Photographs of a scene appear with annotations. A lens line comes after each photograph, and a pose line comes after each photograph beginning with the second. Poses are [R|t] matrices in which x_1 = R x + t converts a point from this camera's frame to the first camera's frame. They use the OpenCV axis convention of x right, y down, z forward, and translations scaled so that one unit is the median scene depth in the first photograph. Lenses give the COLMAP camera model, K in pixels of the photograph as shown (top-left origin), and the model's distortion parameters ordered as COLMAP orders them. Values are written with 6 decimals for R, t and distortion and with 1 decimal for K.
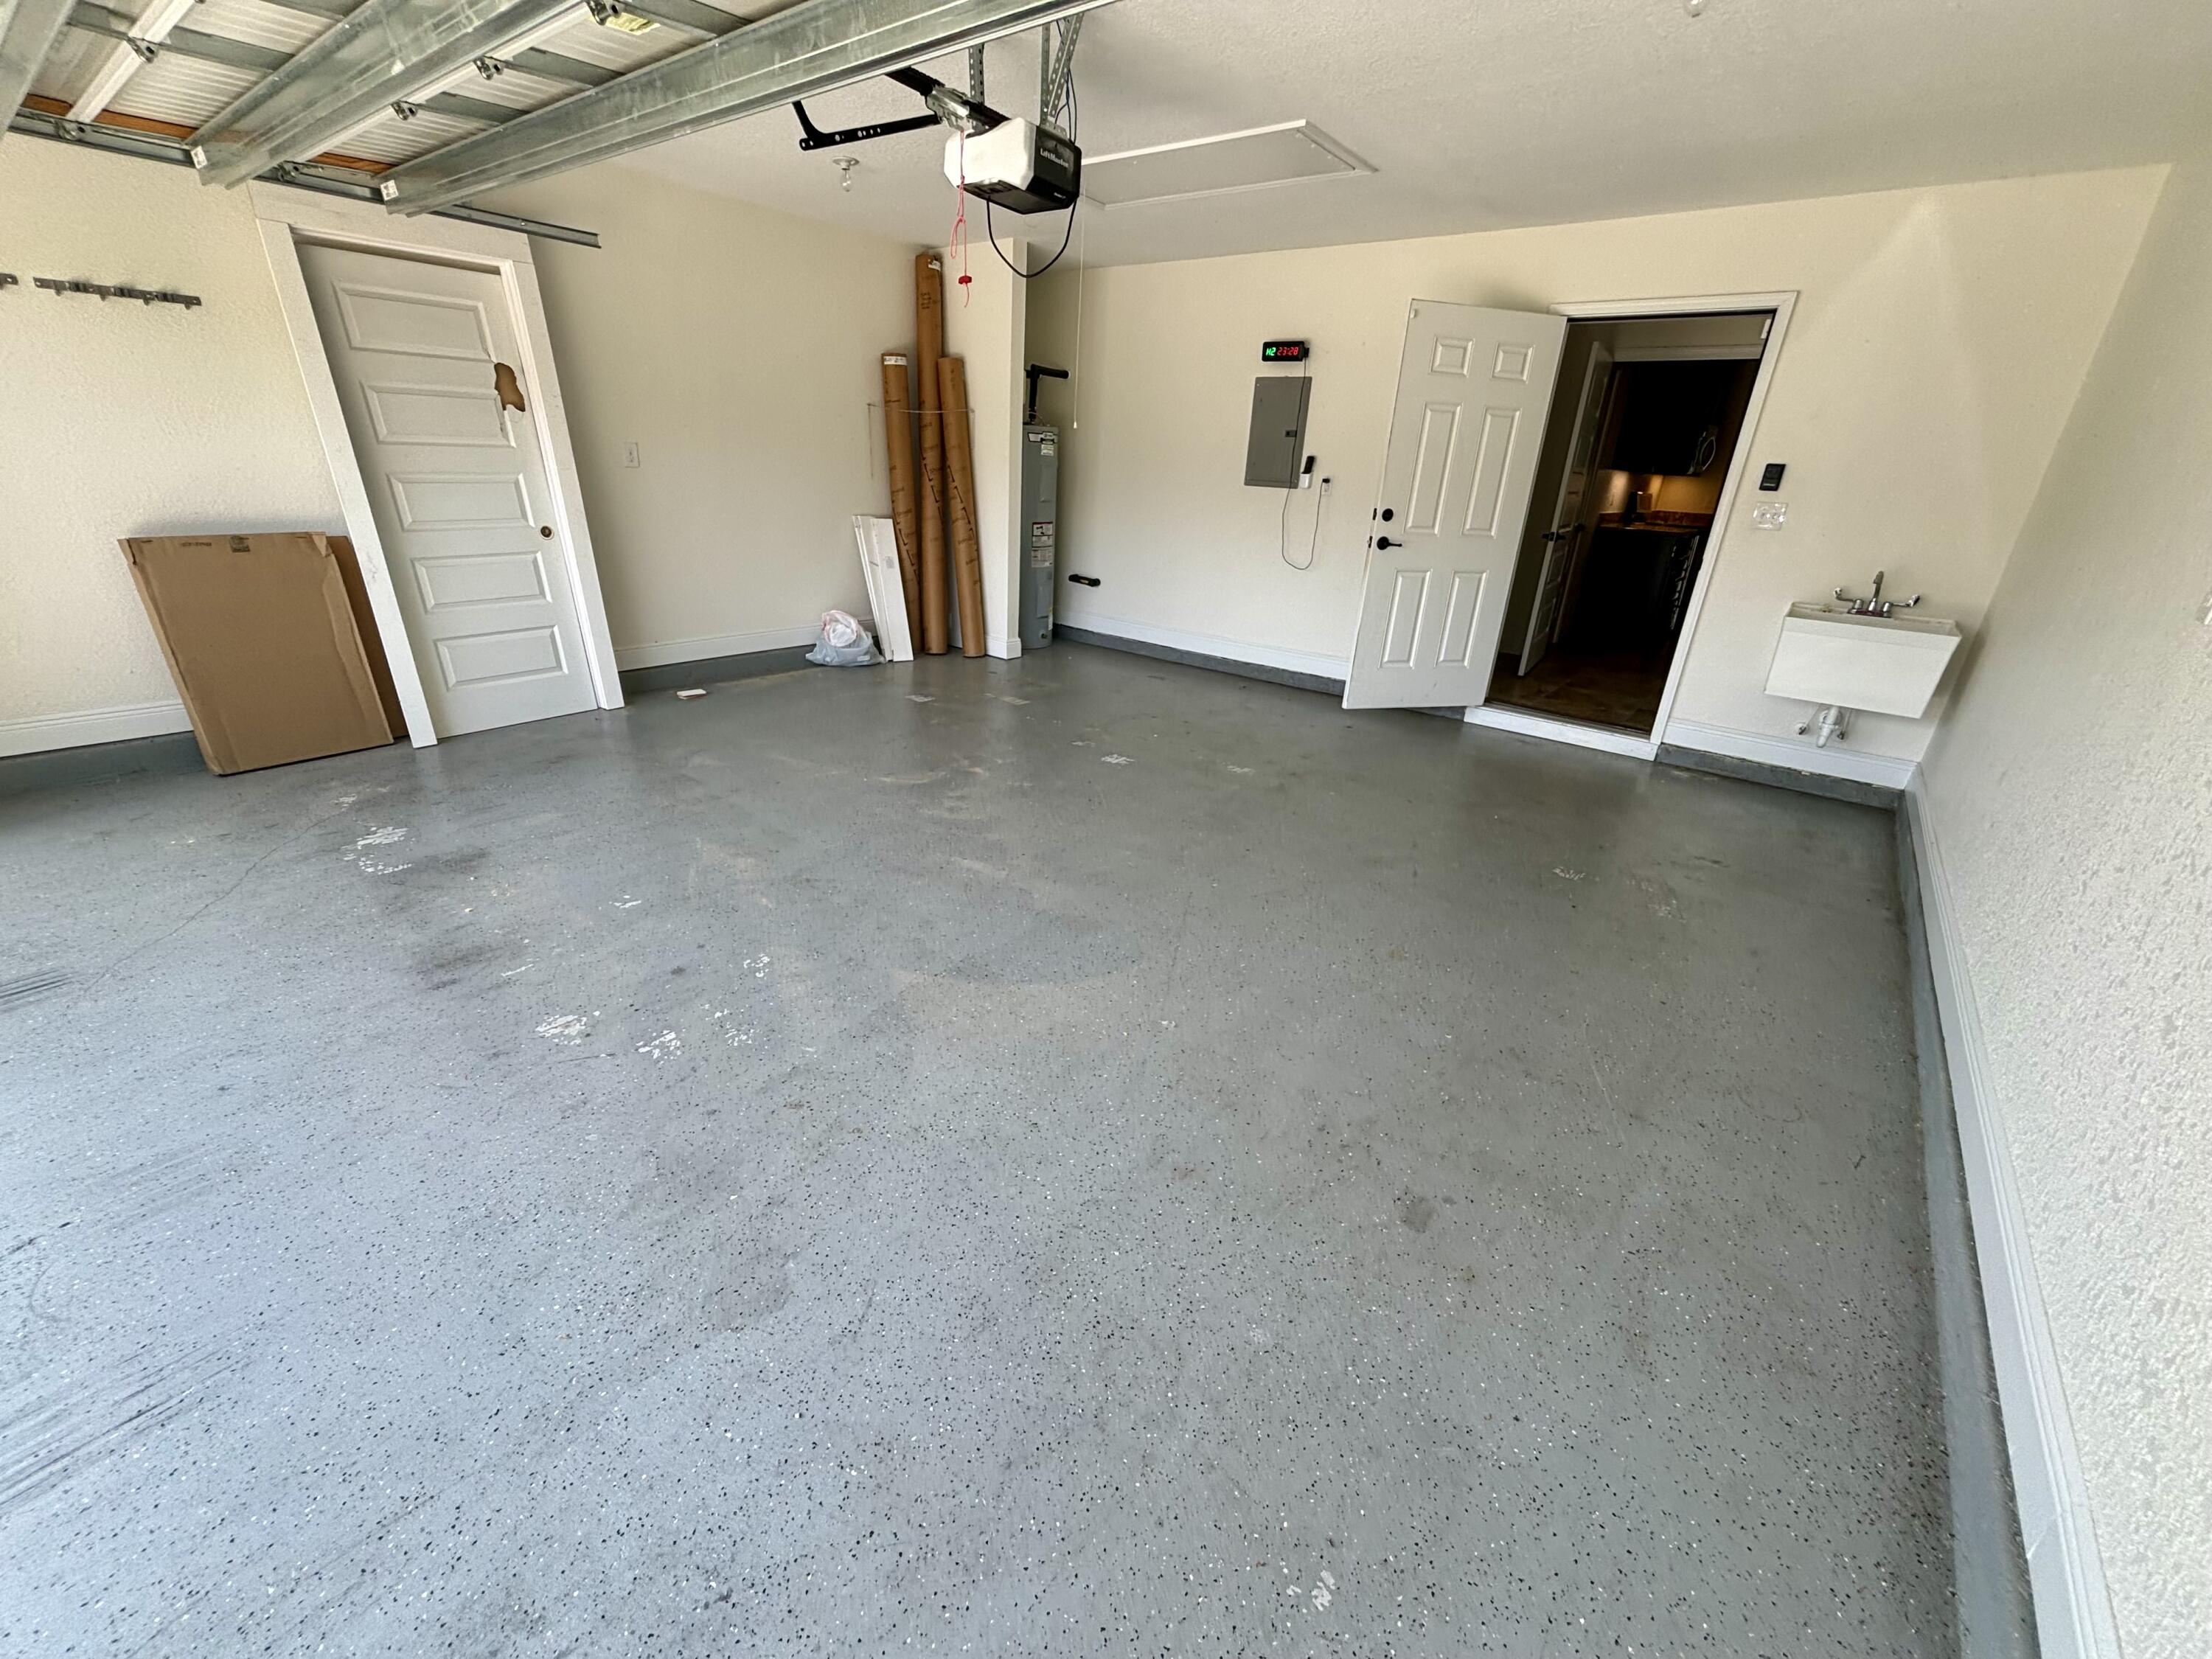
lens RADIAL K [[897.5, 0, 1106.0], [0, 897.5, 829.5], [0, 0, 1]] dist [0.003524, -0.000555]
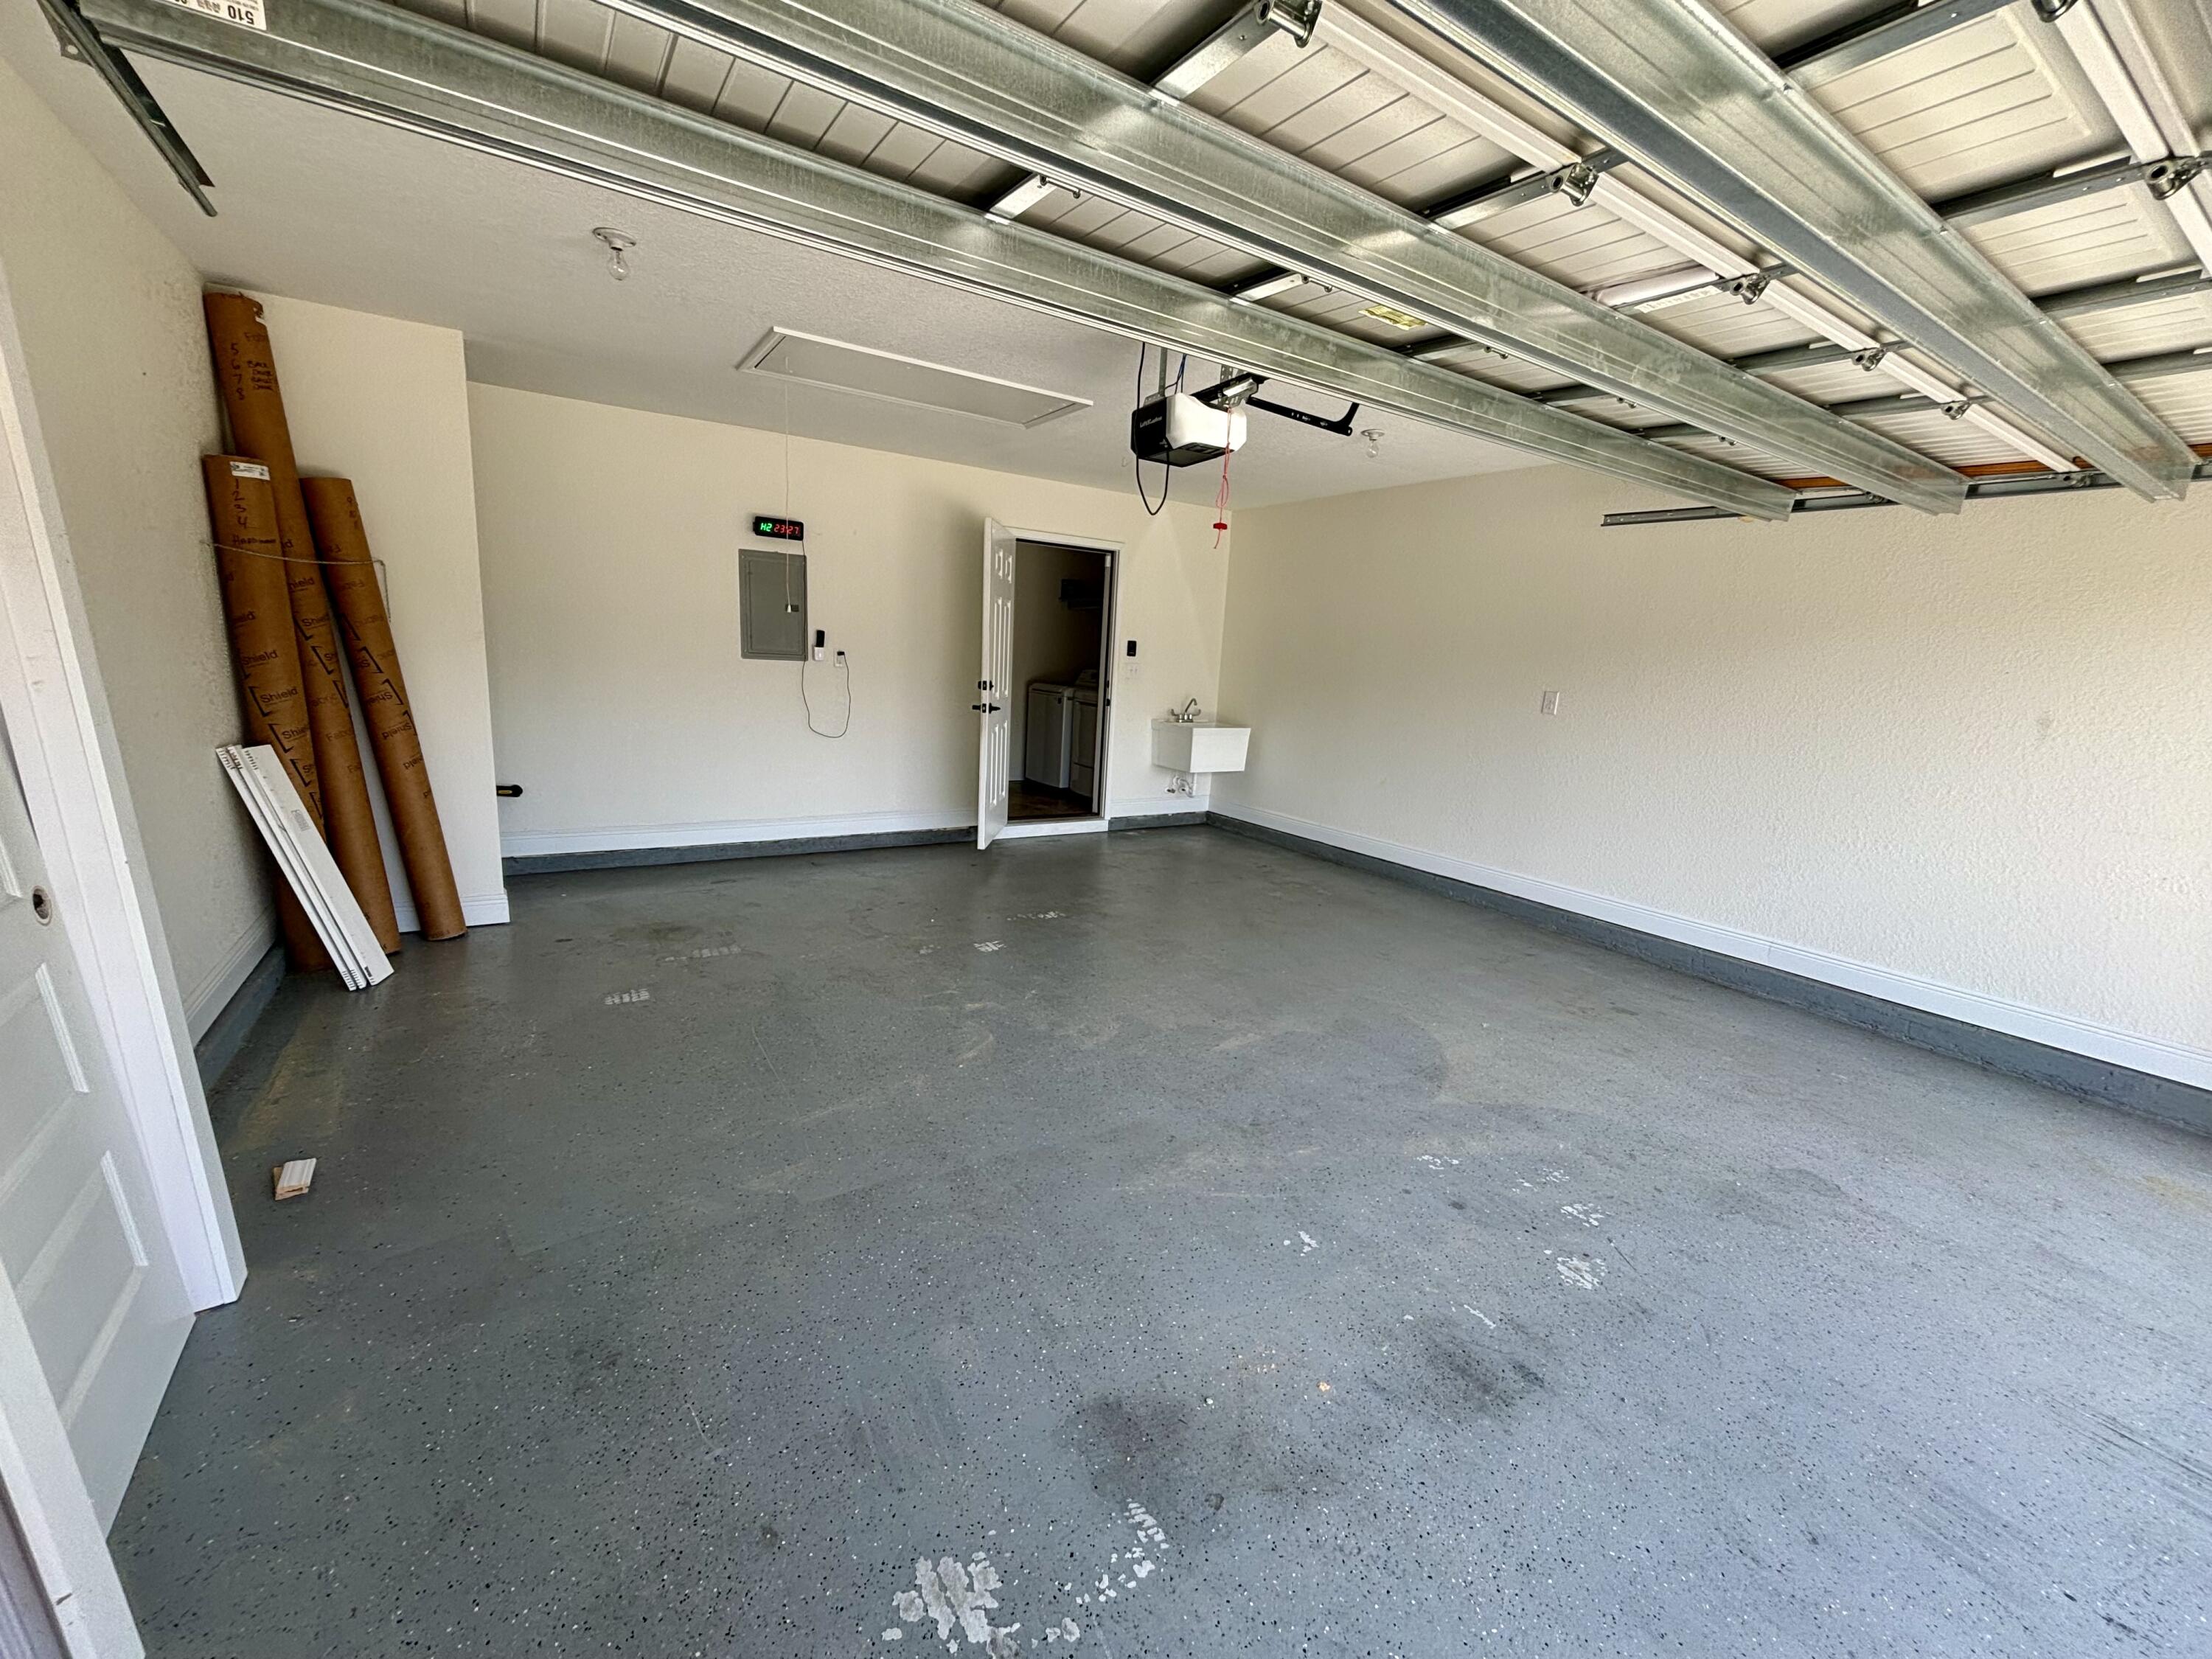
lens RADIAL K [[891.8, 0, 1103.6], [0, 891.8, 825.3], [0, 0, 1]] dist [0.002566, 0.000893]
pose [[0.315100, -0.215833, 0.924190, -1.024443], [0.326800, 0.938920, 0.107851, -0.335896], [-0.891018, 0.268042, 0.366388, 0.639468]]
